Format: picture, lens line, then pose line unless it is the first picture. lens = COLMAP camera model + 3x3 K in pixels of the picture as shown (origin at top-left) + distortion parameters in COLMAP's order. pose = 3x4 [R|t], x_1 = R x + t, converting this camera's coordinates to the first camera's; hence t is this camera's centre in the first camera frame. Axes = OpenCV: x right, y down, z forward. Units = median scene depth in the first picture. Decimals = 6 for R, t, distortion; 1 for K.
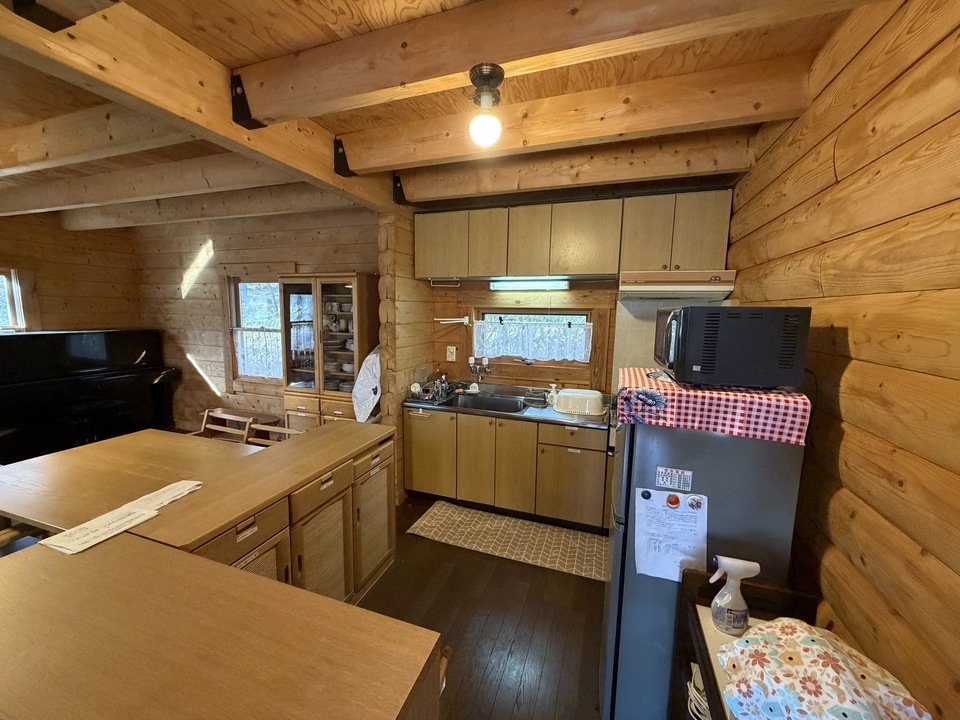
lens RADIAL K [[380.8, 0, 478.7], [0, 380.8, 358.7], [0, 0, 1]] dist [-0.000940, 0.000005]
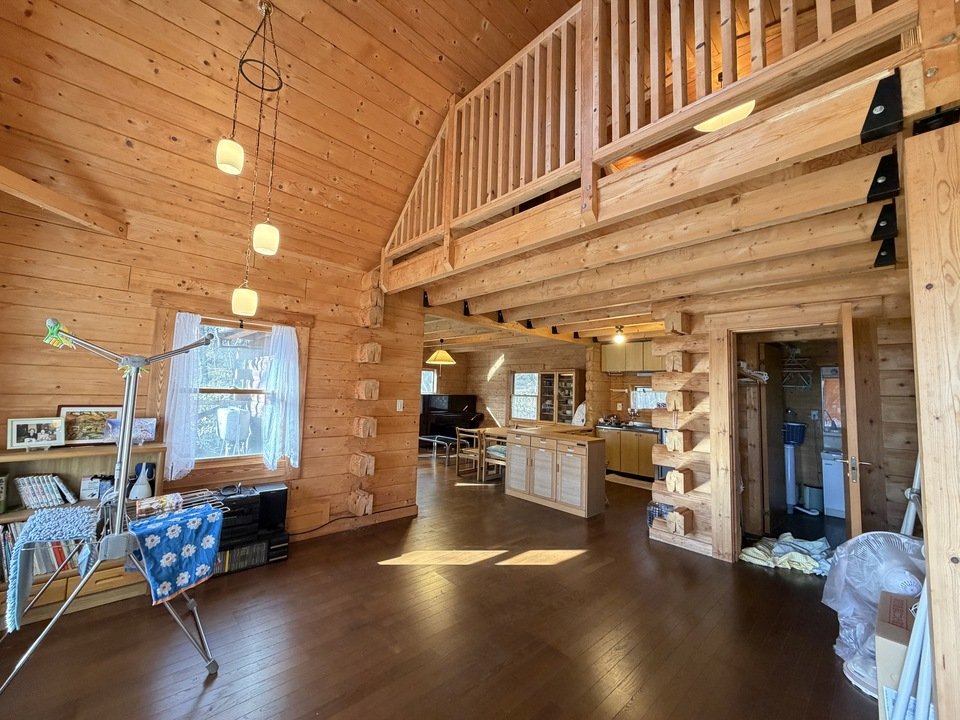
lens RADIAL K [[380.8, 0, 475.8], [0, 380.8, 358.1], [0, 0, 1]] dist [-0.000940, 0.000005]
pose [[0.887017, -0.028218, -0.460873, 0.185771], [-0.074100, 0.976494, -0.202405, 0.194052], [0.455751, 0.213688, 0.864076, -1.132557]]
